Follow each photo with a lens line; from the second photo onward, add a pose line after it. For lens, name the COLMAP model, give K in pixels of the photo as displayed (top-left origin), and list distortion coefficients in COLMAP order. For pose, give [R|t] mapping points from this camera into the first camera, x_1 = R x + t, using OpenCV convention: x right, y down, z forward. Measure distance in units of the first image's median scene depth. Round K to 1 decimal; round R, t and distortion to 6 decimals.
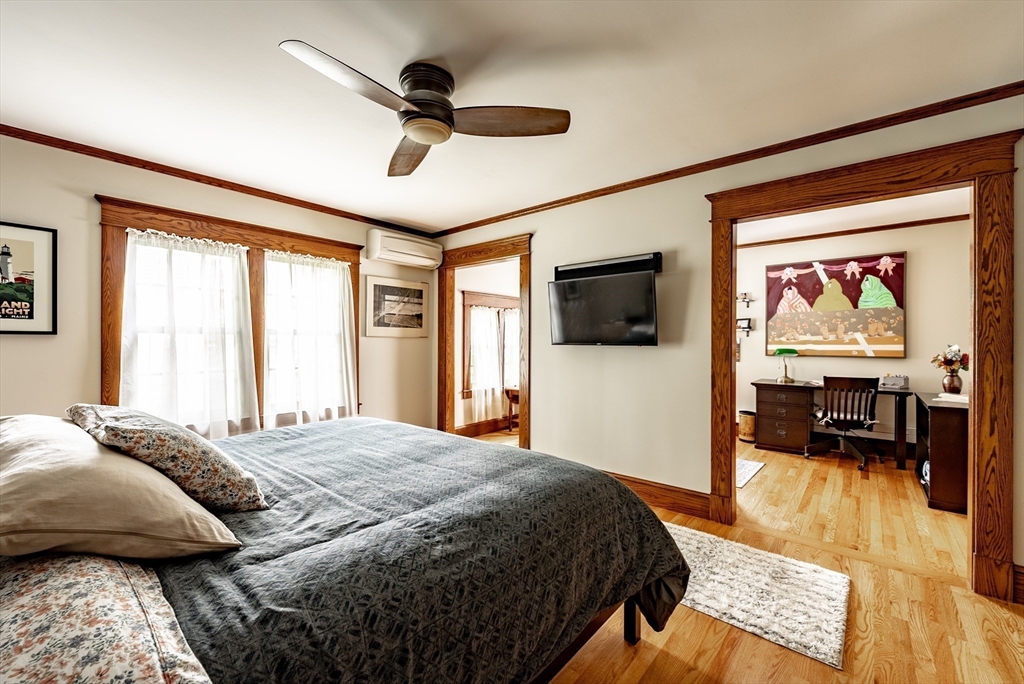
lens RADIAL K [[419.8, 0, 514.9], [0, 419.8, 341.8], [0, 0, 1]] dist [0.012493, 0.000101]
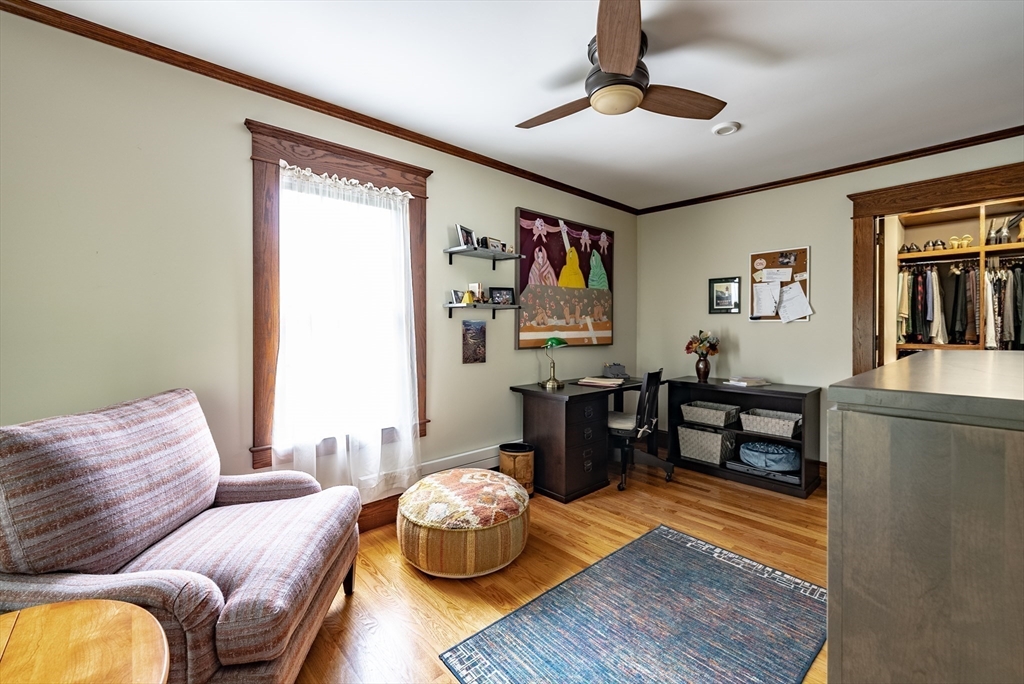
lens RADIAL K [[419.8, 0, 514.7], [0, 419.8, 333.4], [0, 0, 1]] dist [0.012493, 0.000101]
pose [[0.135117, -0.009417, 0.990785, -0.033069], [0.006301, 0.999943, 0.008645, 0.003699], [-0.990810, 0.005075, 0.135169, 1.002547]]
